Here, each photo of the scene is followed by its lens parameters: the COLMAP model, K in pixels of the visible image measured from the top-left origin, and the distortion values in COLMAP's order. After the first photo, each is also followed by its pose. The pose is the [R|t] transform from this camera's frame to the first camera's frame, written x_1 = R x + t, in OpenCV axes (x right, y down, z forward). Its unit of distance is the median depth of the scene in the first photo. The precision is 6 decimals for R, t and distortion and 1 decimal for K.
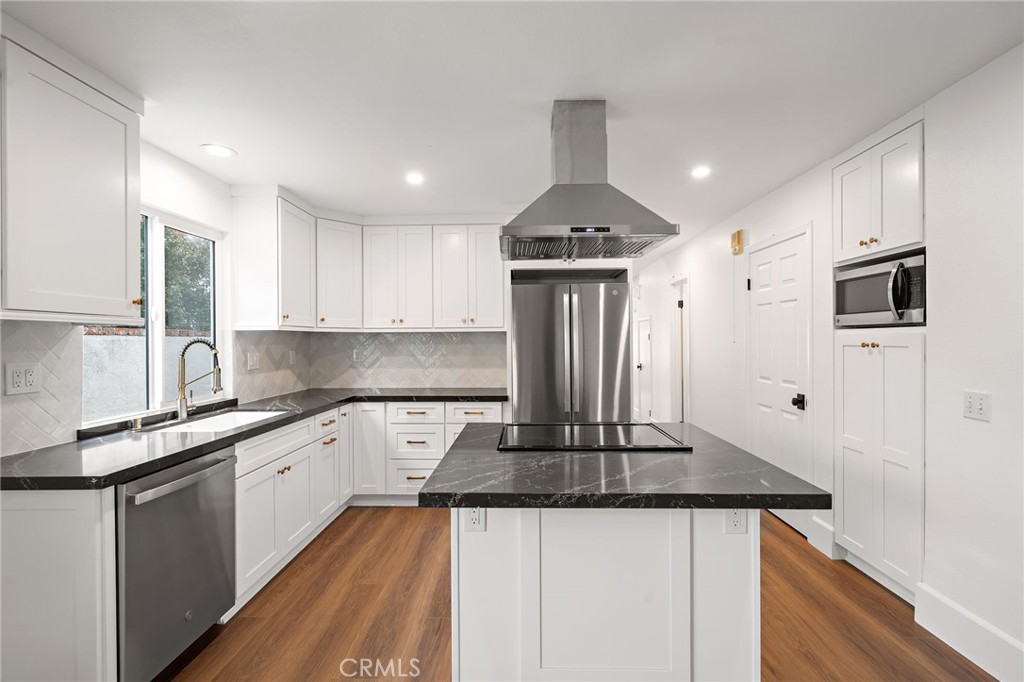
lens RADIAL K [[457.7, 0, 512.0], [0, 457.7, 341.0], [0, 0, 1]] dist [-0.000500, -0.000070]
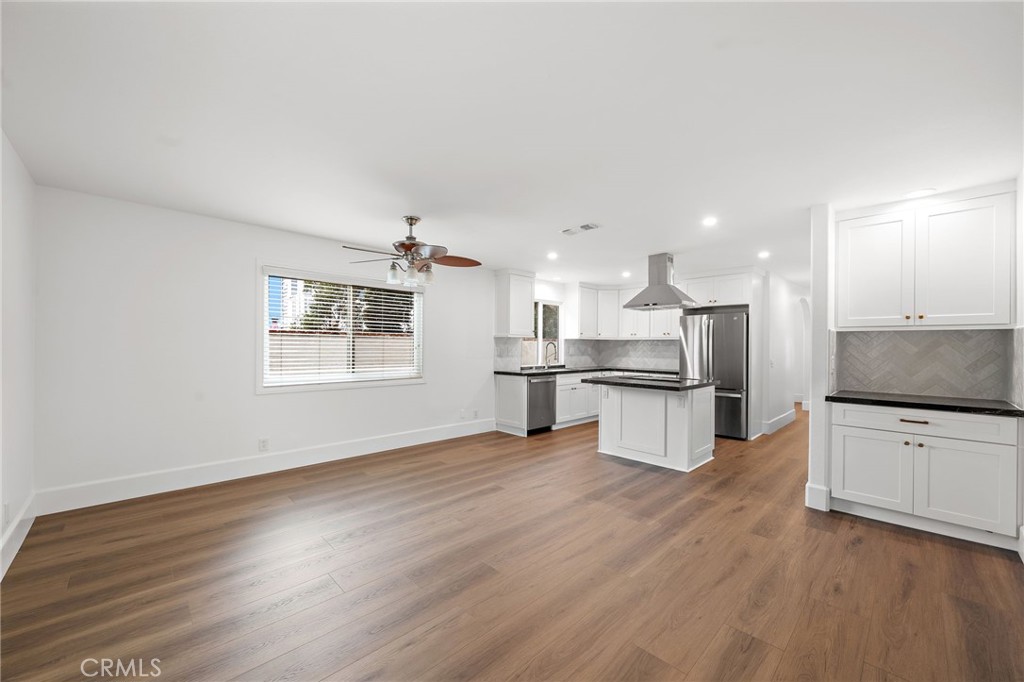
lens RADIAL K [[400.5, 0, 512.0], [0, 400.5, 341.0], [0, 0, 1]] dist [-0.000454, -0.000117]
pose [[0.713839, 0.003479, -0.700302, 0.788402], [-0.013039, 0.999880, -0.008323, 0.011001], [0.700189, 0.015072, 0.713798, -0.850010]]
